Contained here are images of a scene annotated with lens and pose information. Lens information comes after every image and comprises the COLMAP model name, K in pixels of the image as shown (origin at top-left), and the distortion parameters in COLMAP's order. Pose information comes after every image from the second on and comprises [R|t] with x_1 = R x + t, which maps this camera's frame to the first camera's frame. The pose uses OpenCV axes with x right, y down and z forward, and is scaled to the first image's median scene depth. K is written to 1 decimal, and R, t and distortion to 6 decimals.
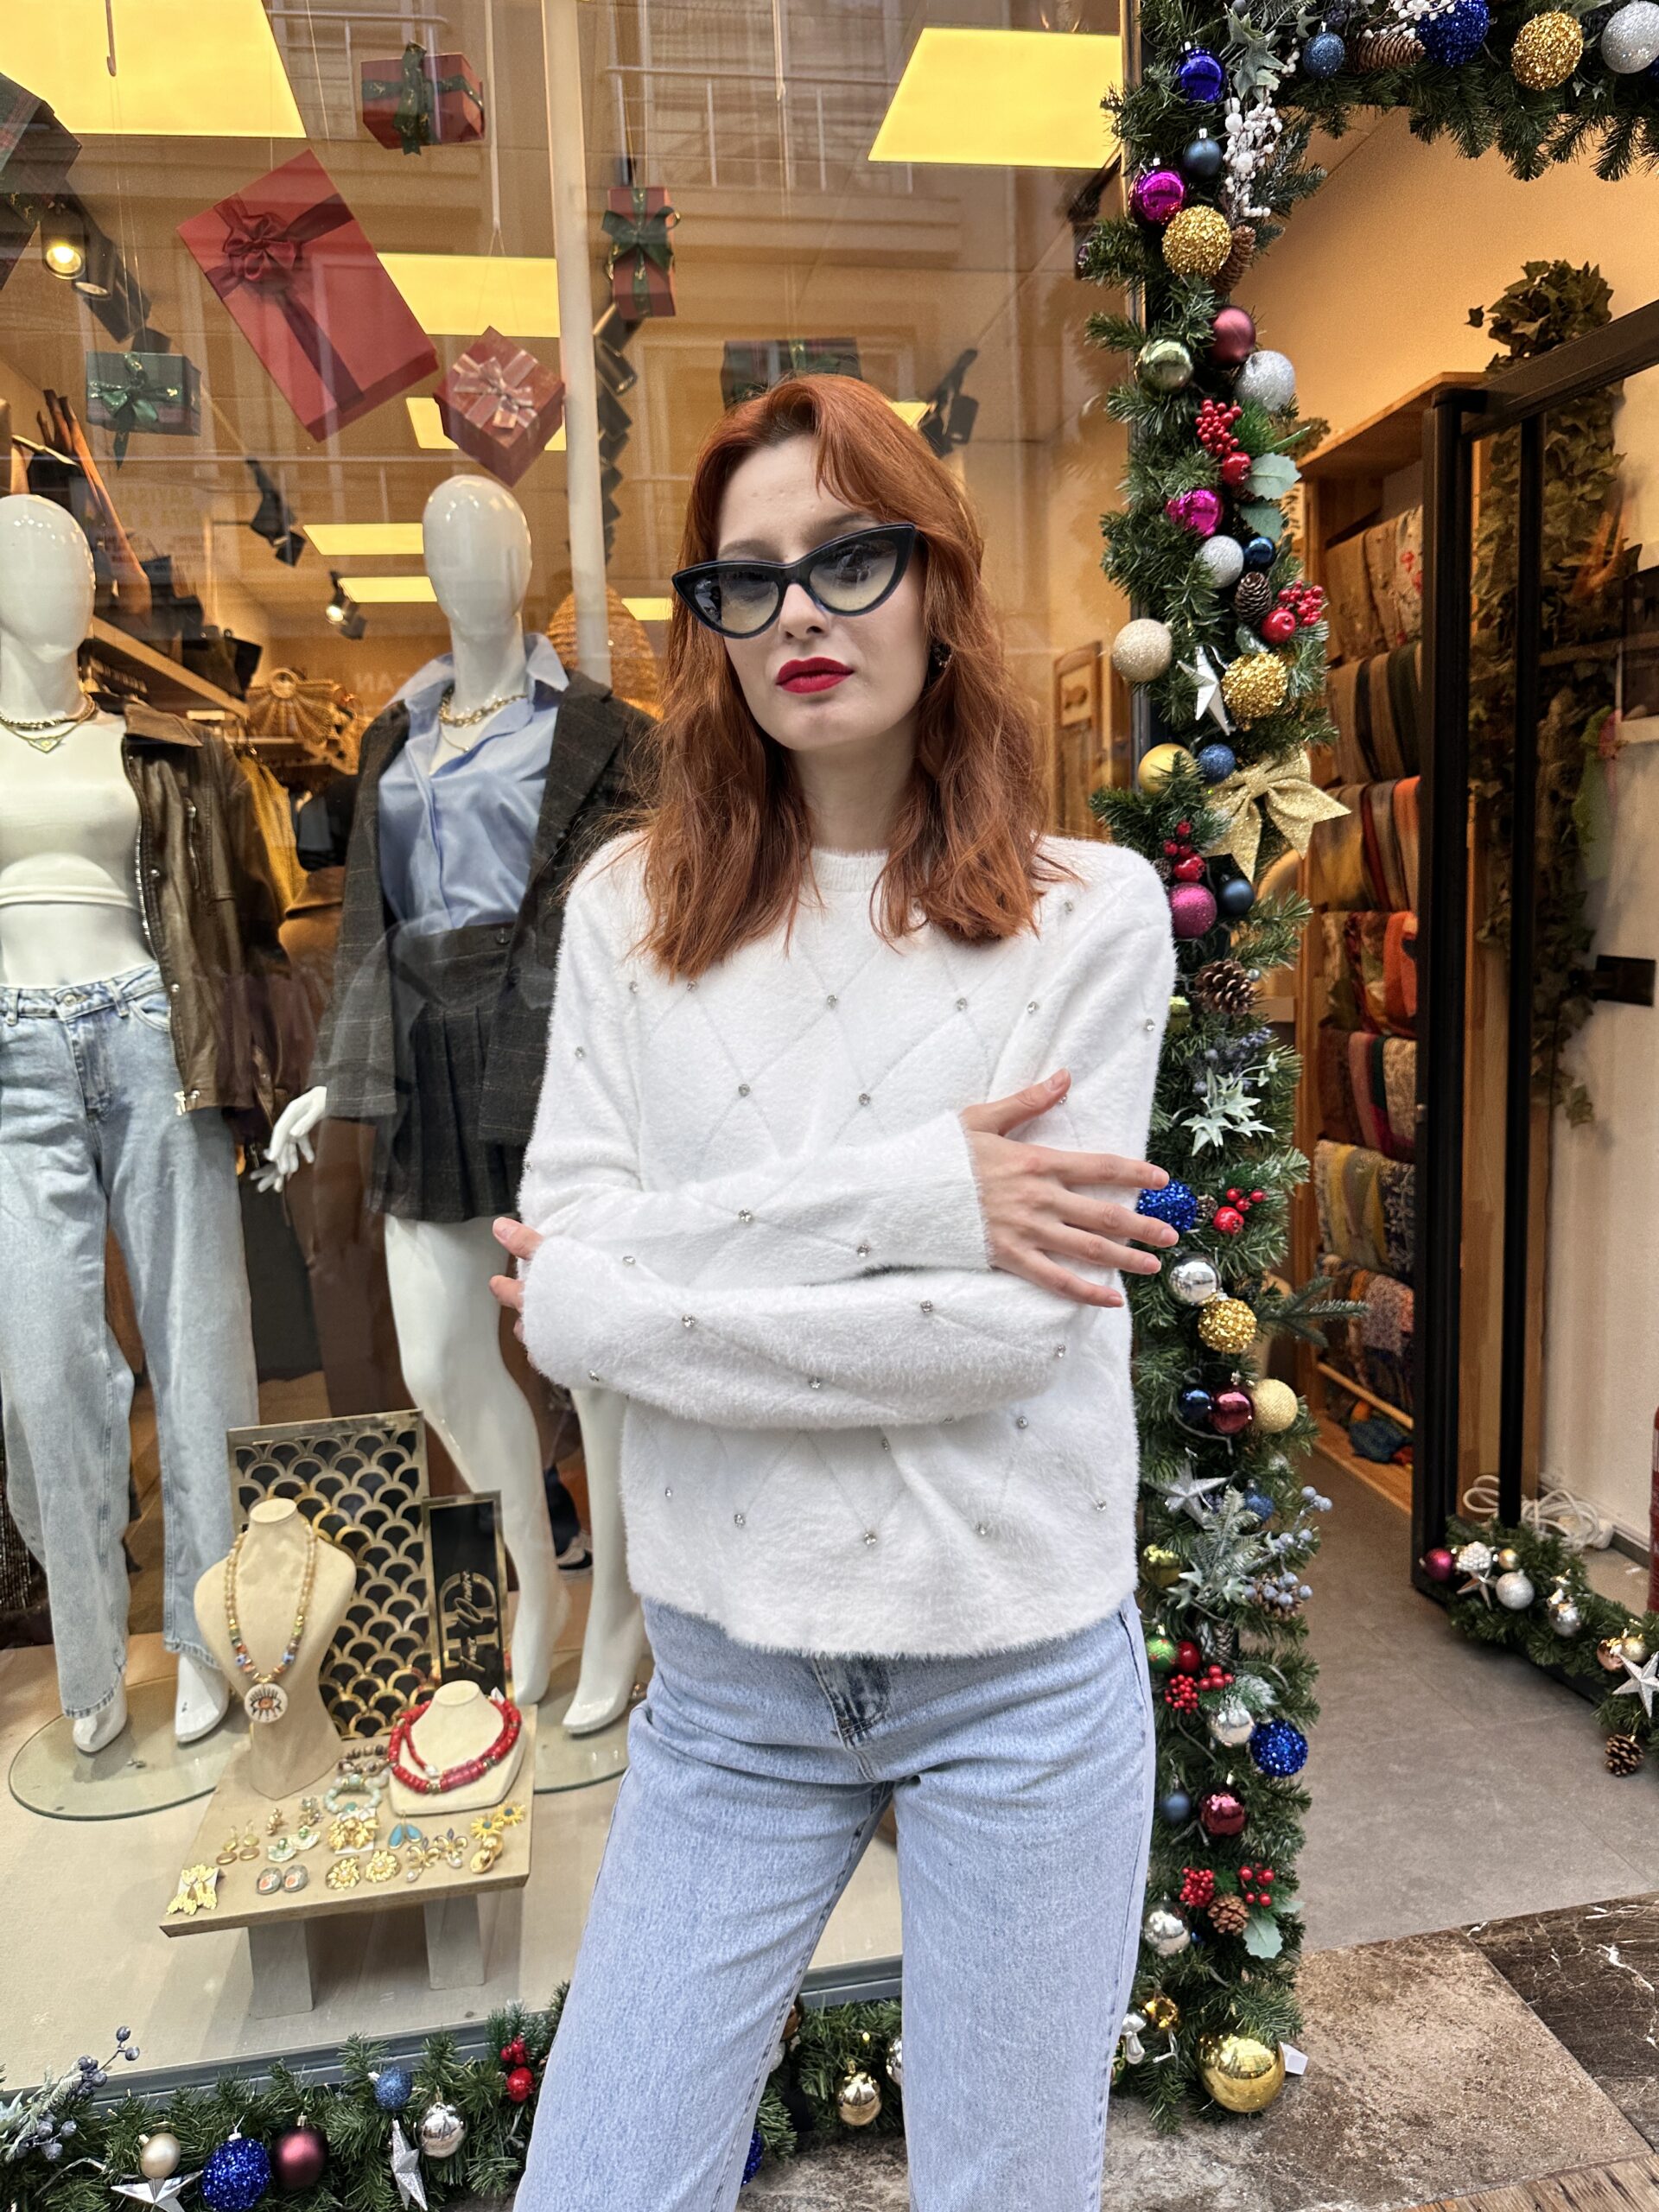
lens RADIAL K [[1543.7, 0, 836.7], [0, 1543.7, 1121.5], [0, 0, 1]] dist [0.012455, -0.020158]
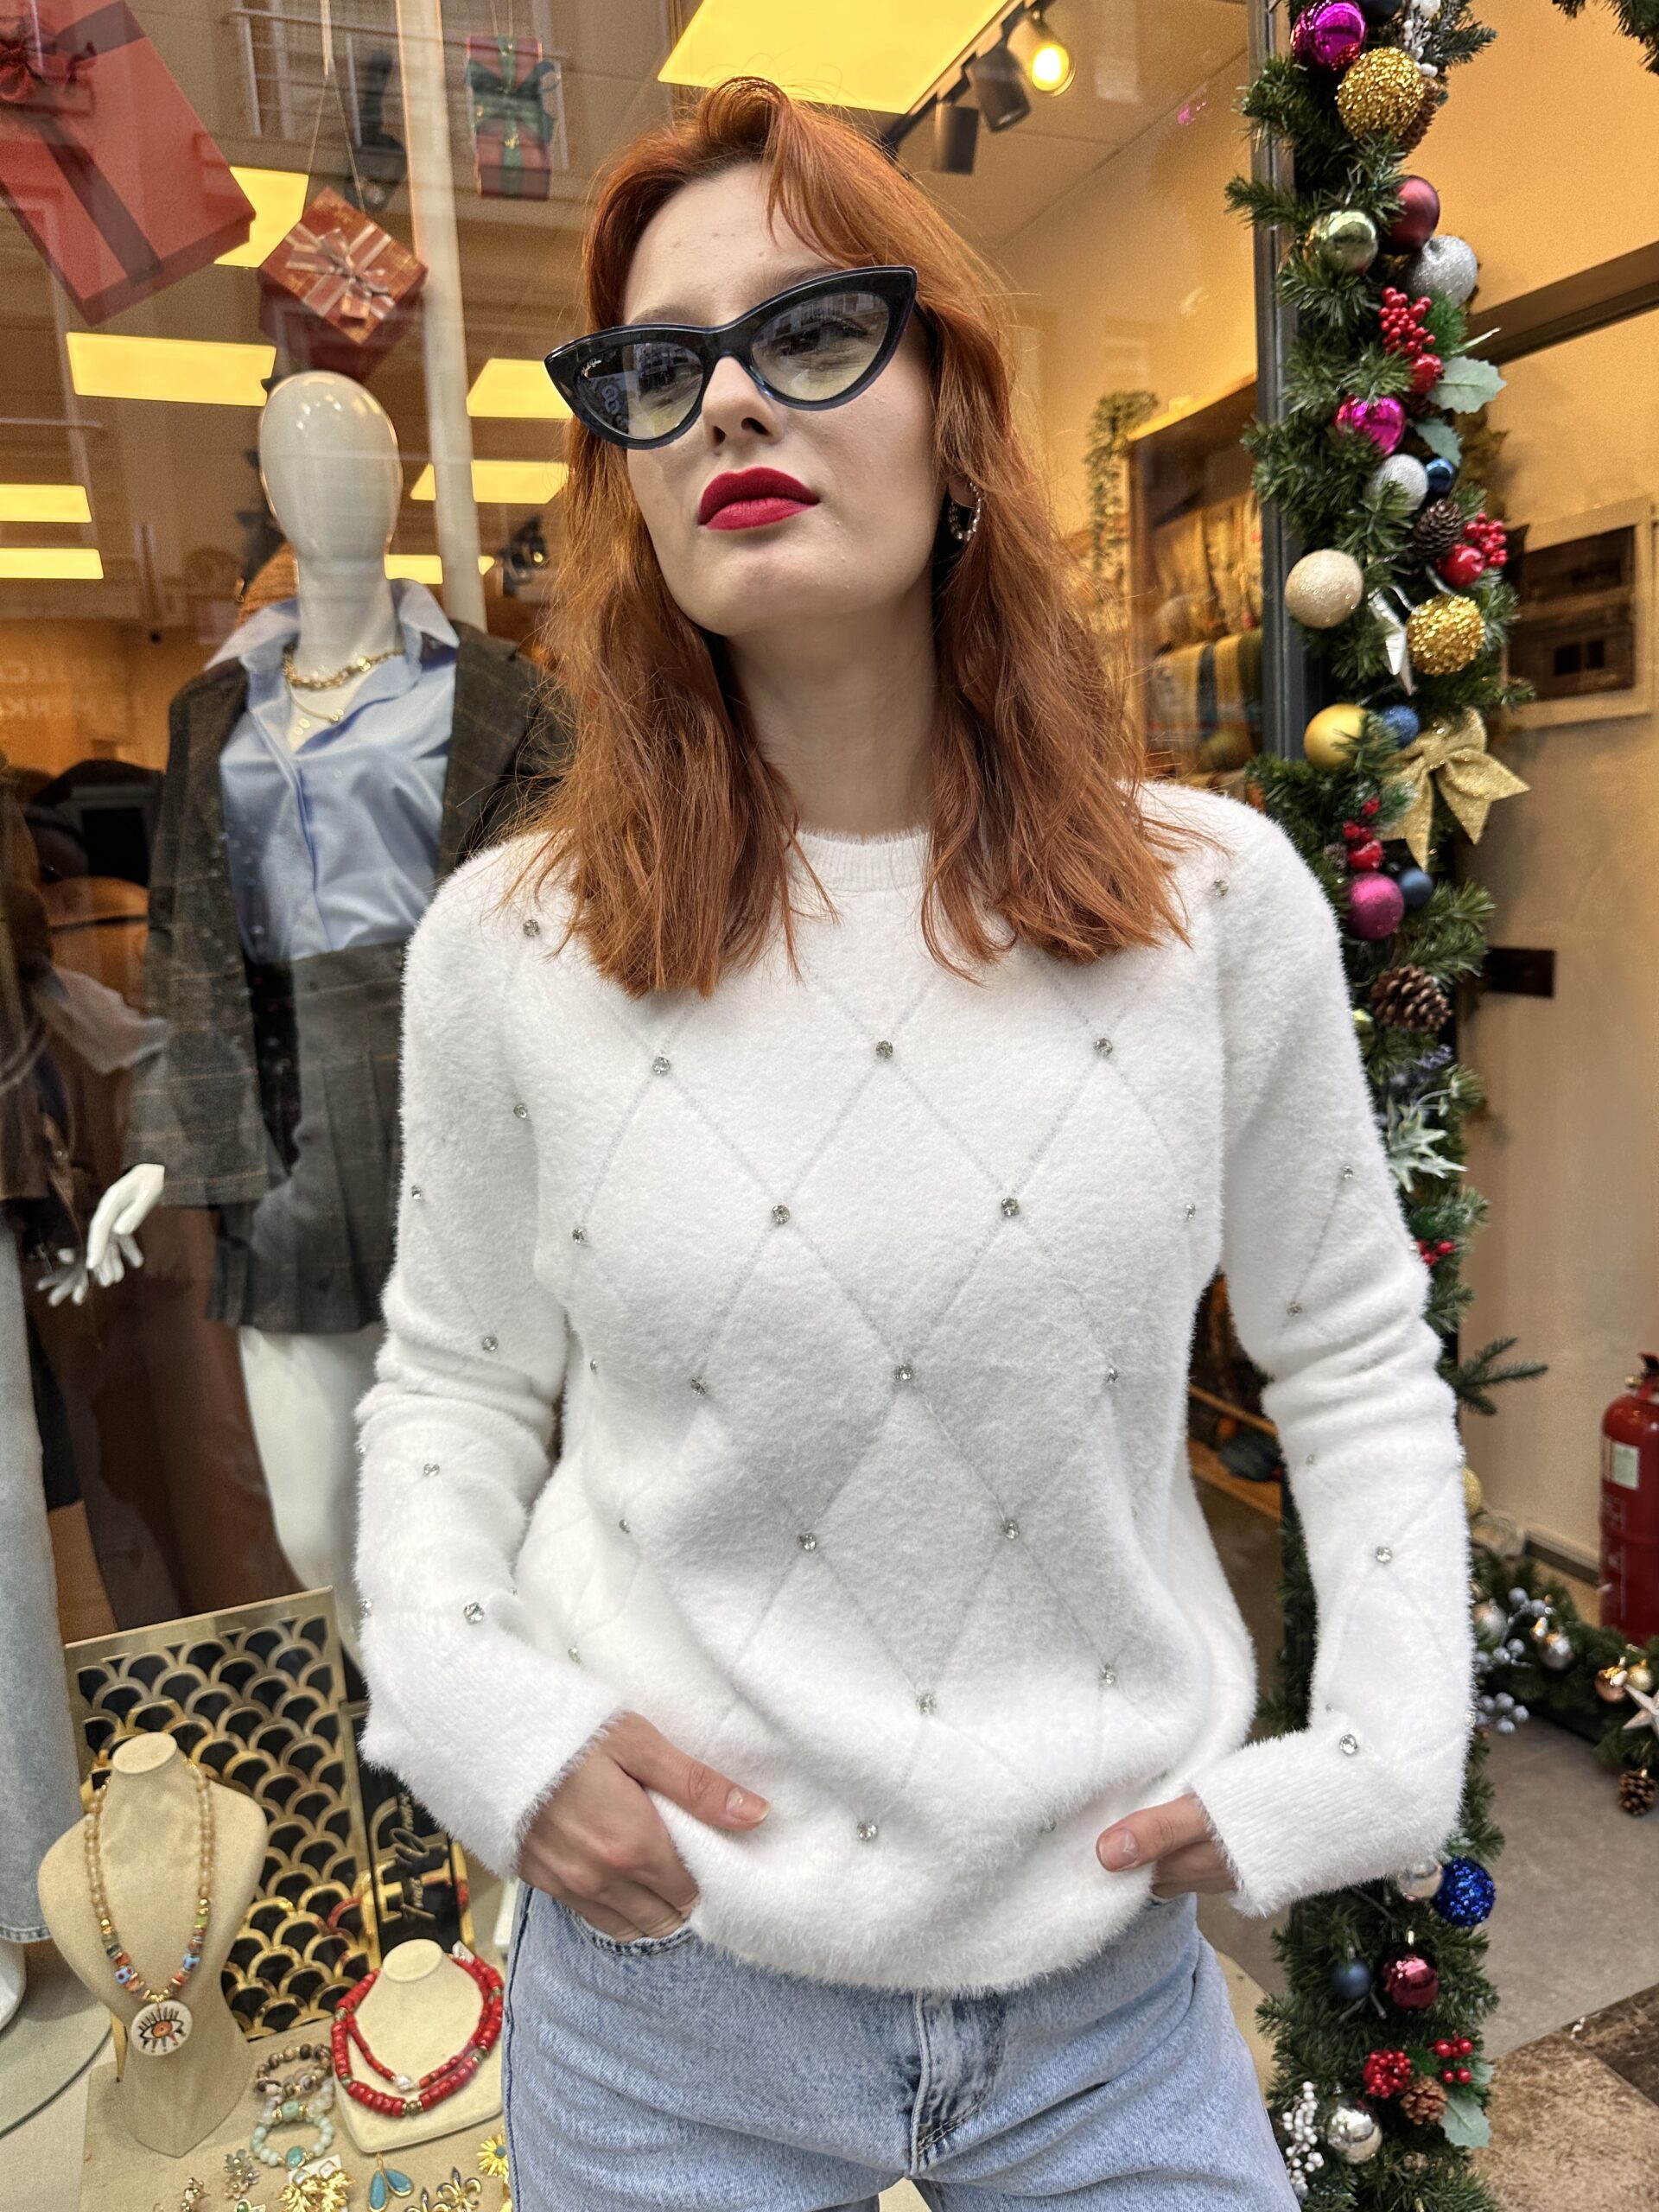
lens RADIAL K [[1565.9, 0, 832.8], [0, 1565.9, 1103.2], [0, 0, 1]] dist [-0.008075, -0.001128]
pose [[0.975485, -0.046343, 0.215131, -0.185523], [0.049569, 0.998724, -0.009621, -0.030751], [-0.214410, 0.020049, 0.976538, 0.197927]]
